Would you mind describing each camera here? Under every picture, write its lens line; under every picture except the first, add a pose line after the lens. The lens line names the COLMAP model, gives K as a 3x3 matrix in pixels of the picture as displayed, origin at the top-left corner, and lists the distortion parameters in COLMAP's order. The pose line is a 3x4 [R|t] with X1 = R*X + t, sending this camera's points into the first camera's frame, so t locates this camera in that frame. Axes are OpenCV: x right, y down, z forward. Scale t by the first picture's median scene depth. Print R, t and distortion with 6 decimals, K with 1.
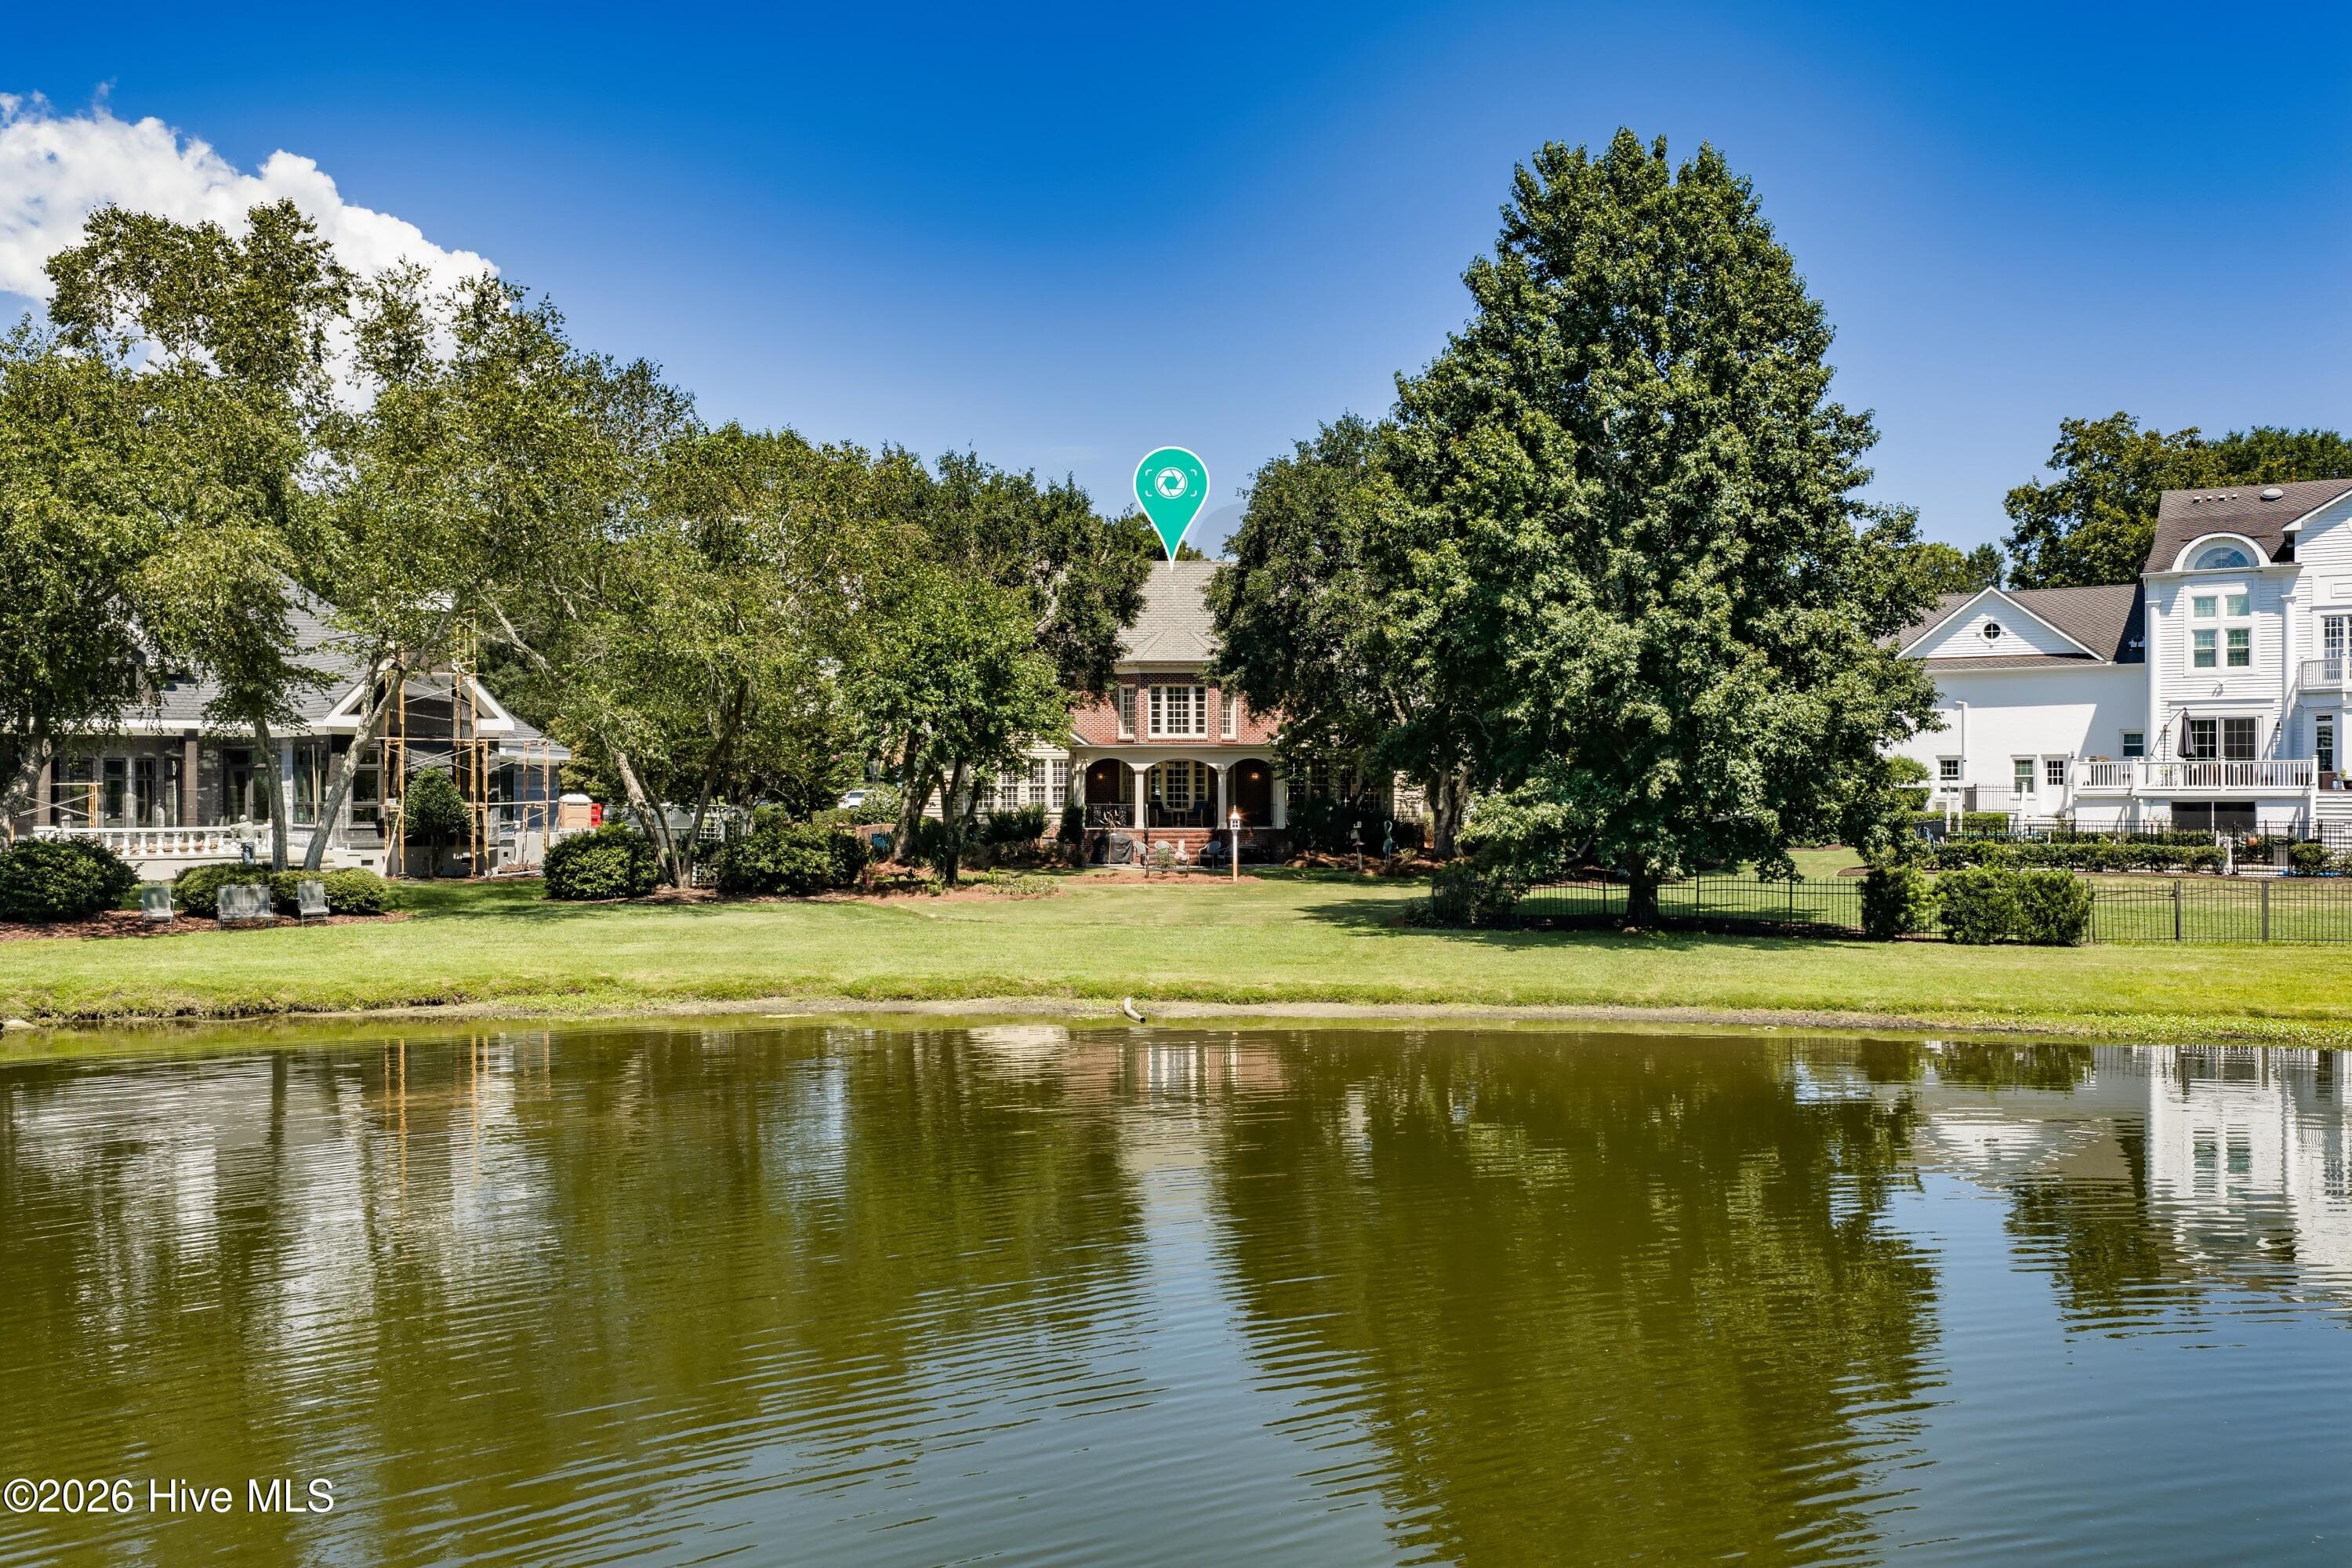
lens RADIAL K [[1881.3, 0, 1180.5], [0, 1881.3, 814.5], [0, 0, 1]] dist [-0.005432, 0.014564]
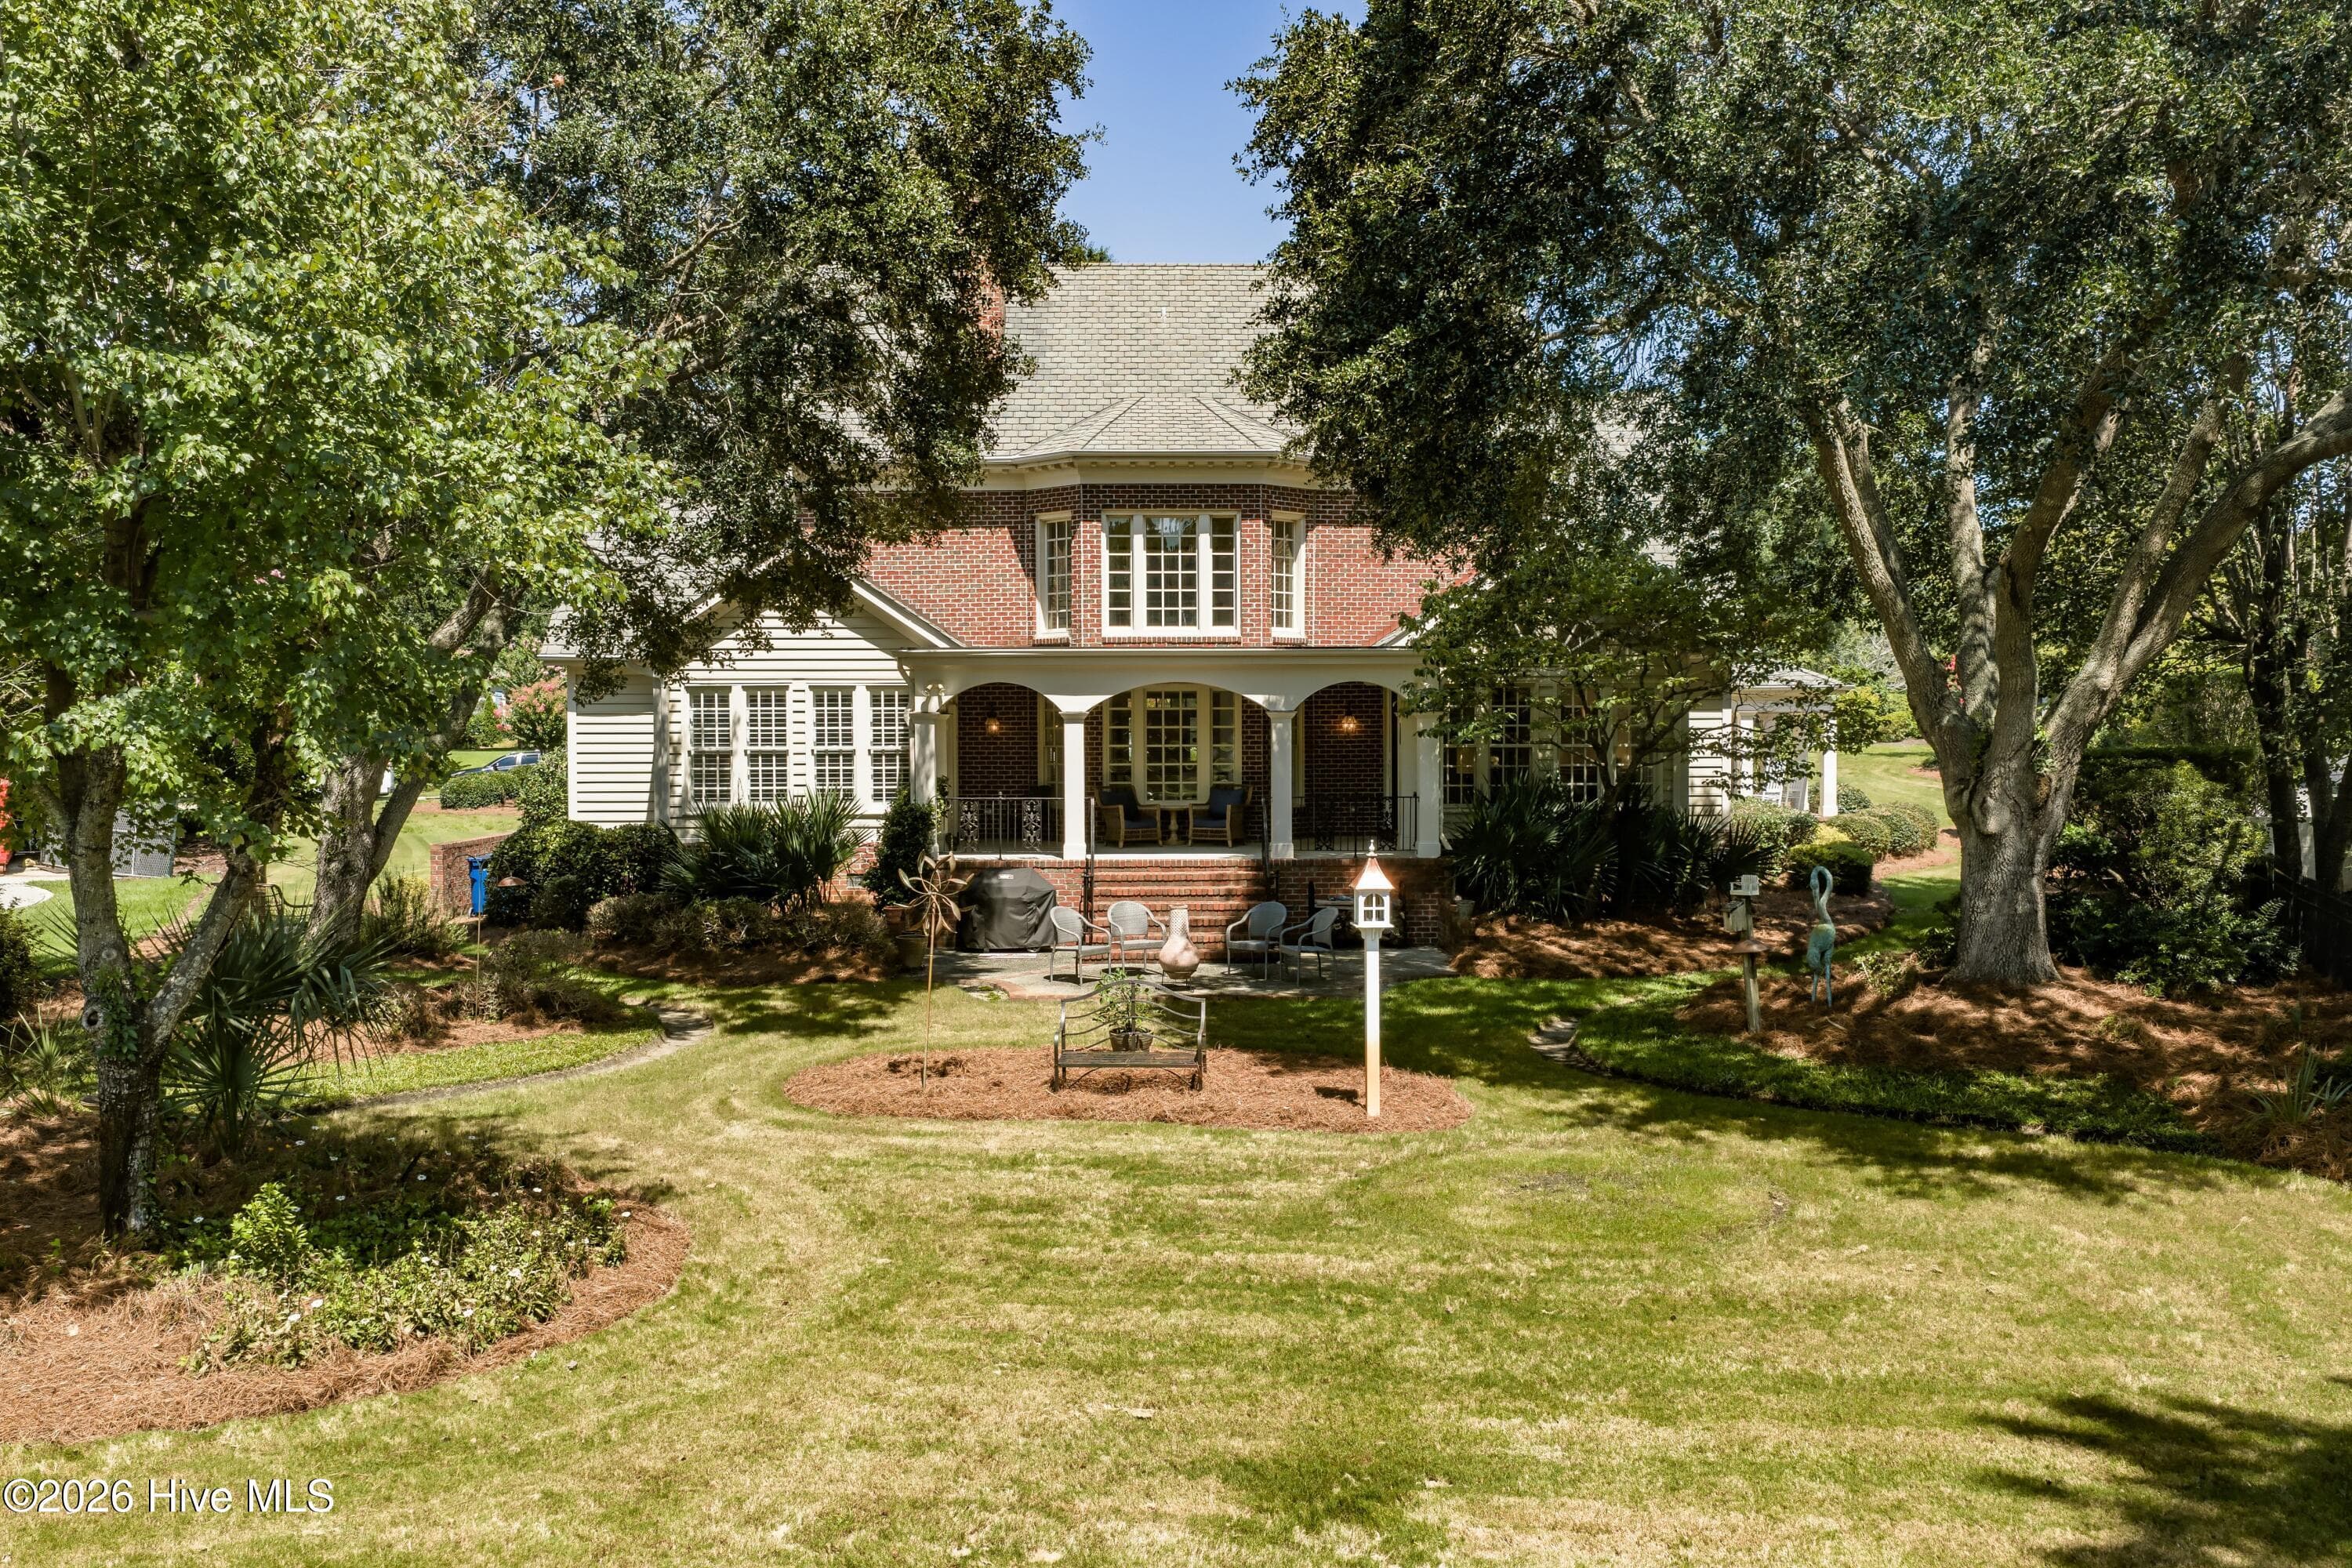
lens RADIAL K [[1882.4, 0, 1201.4], [0, 1882.4, 779.7], [0, 0, 1]] dist [0.009826, -0.003451]
pose [[0.999936, -0.003463, 0.010772, 0.000724], [0.003321, 0.999908, 0.013147, -0.014081], [-0.010817, -0.013110, 0.999856, 0.586280]]
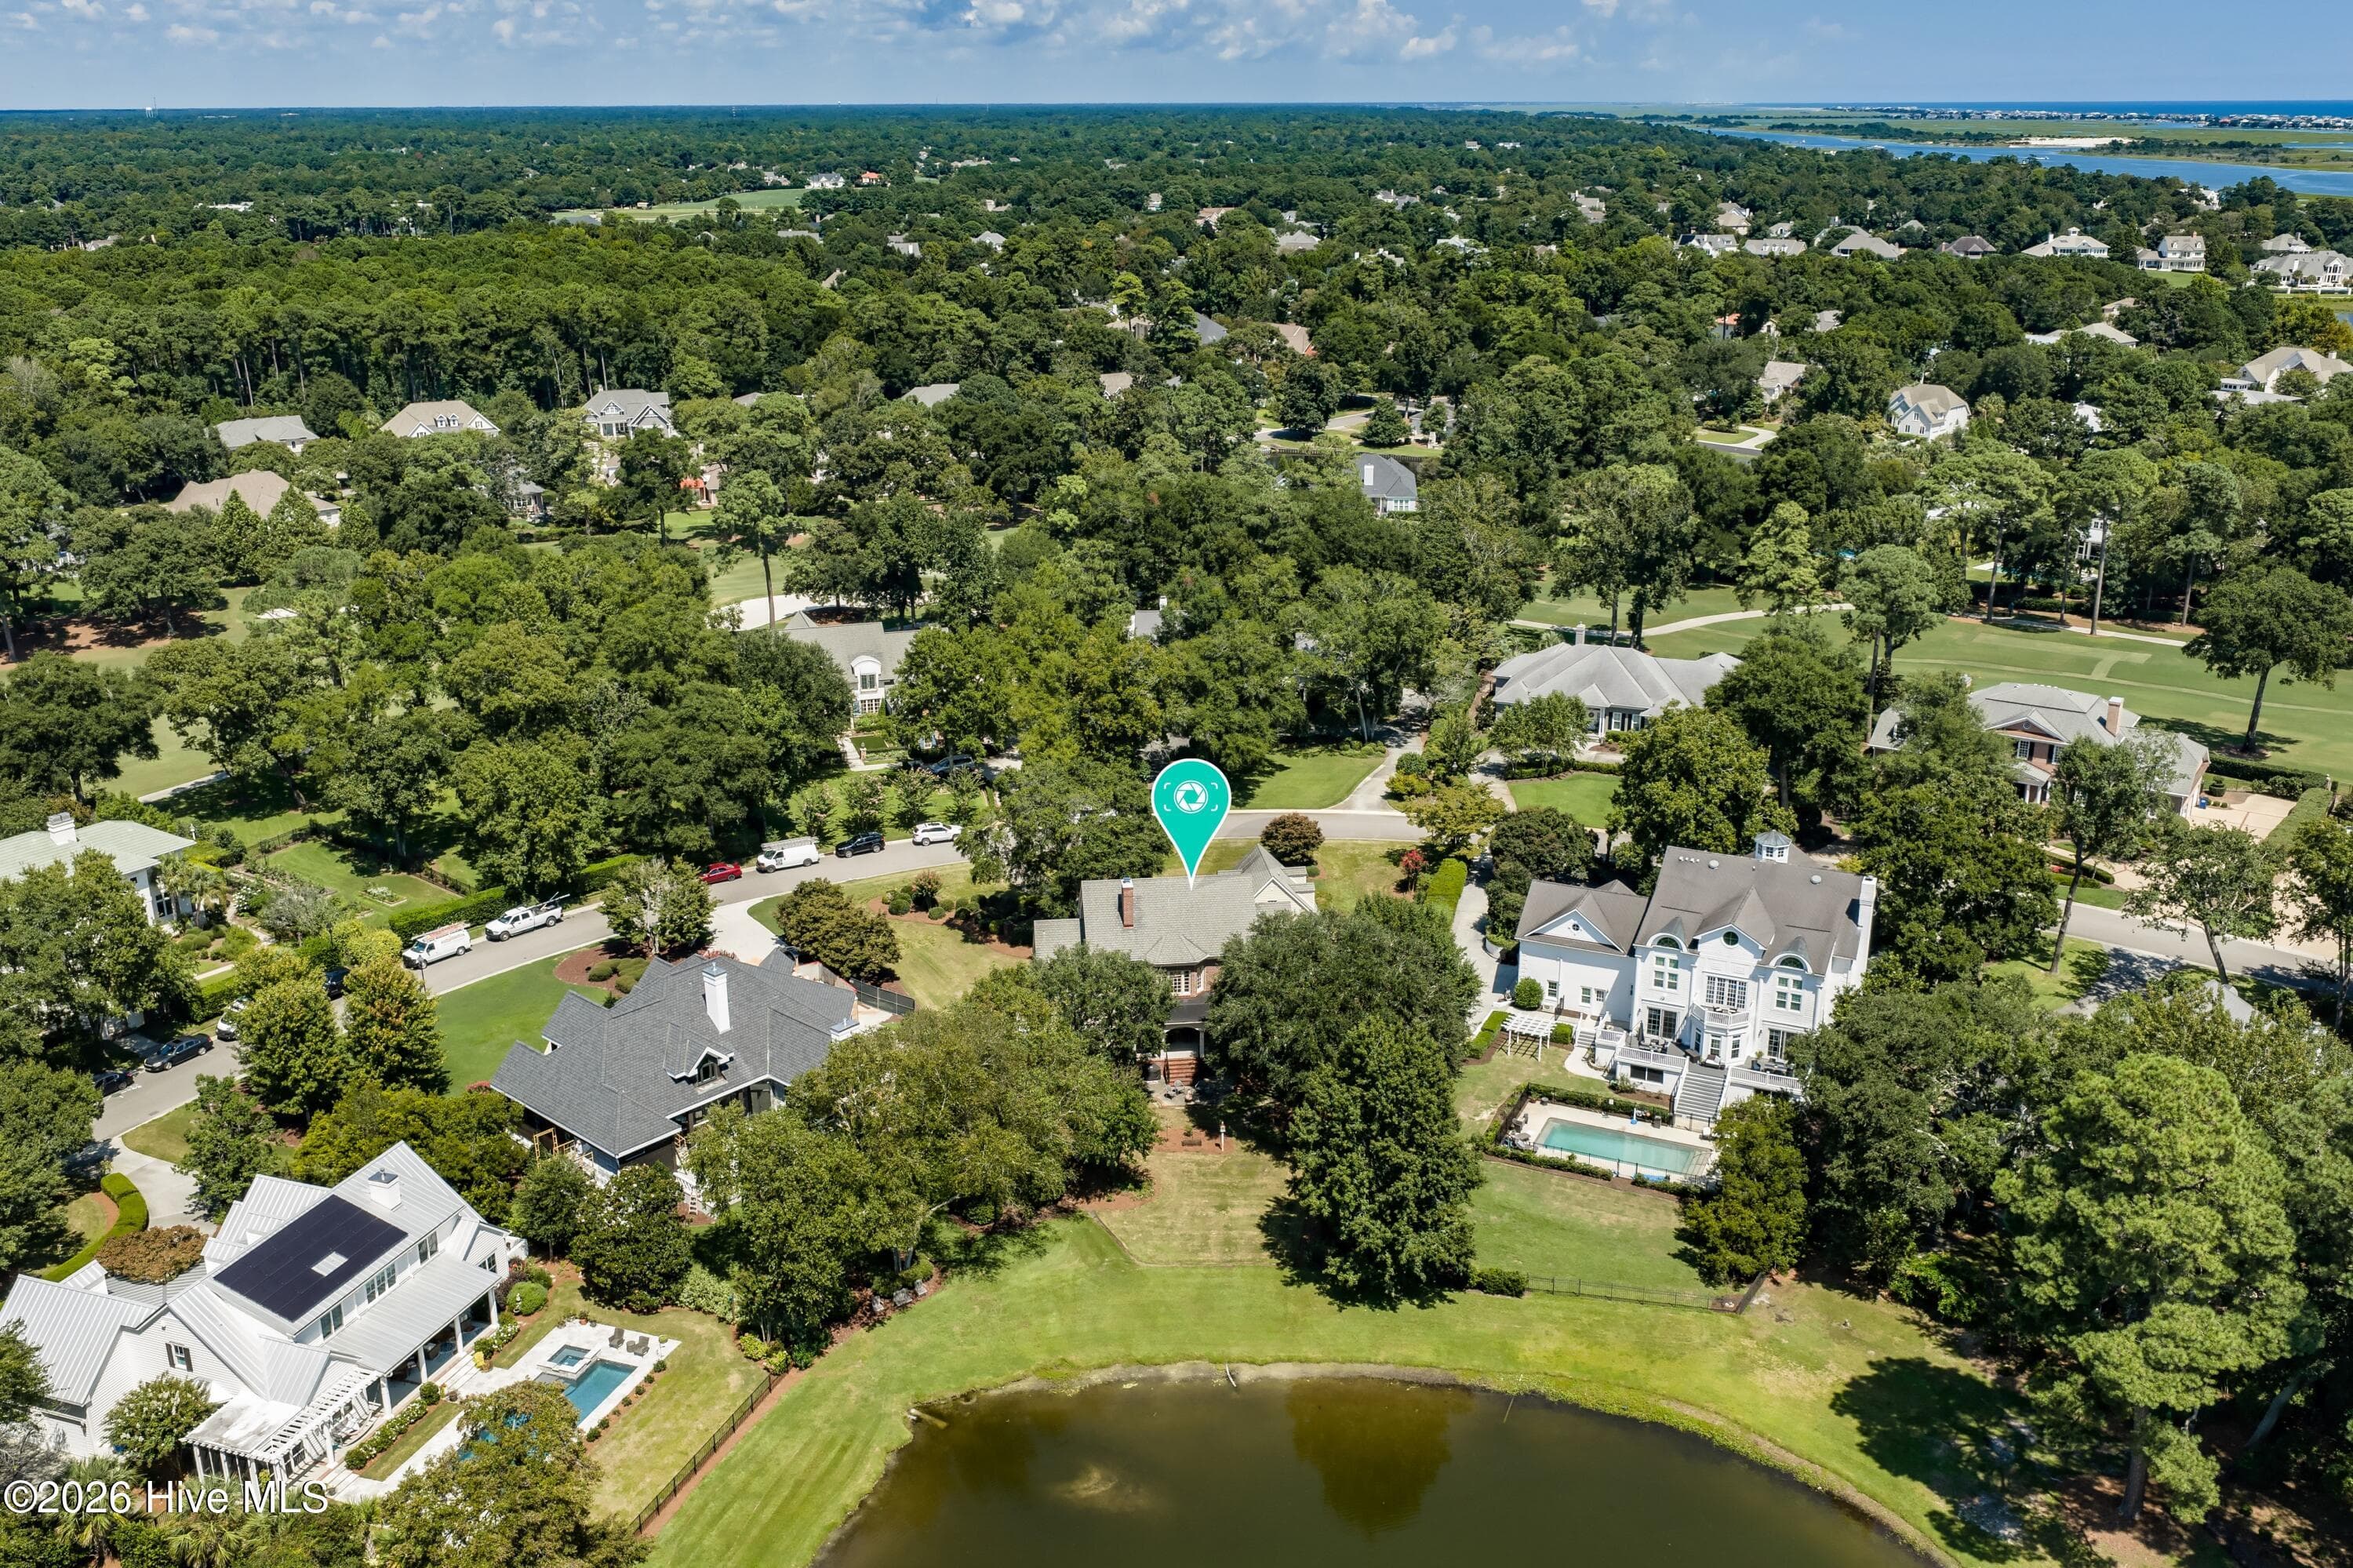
lens RADIAL K [[1883.2, 0, 1201.9], [0, 1883.2, 779.7], [0, 0, 1]] dist [0.009826, -0.003451]
pose [[0.994030, -0.034871, 0.103388, -0.176261], [0.001467, 0.951739, 0.306904, -0.894501], [-0.109101, -0.304920, 0.946108, -0.845681]]
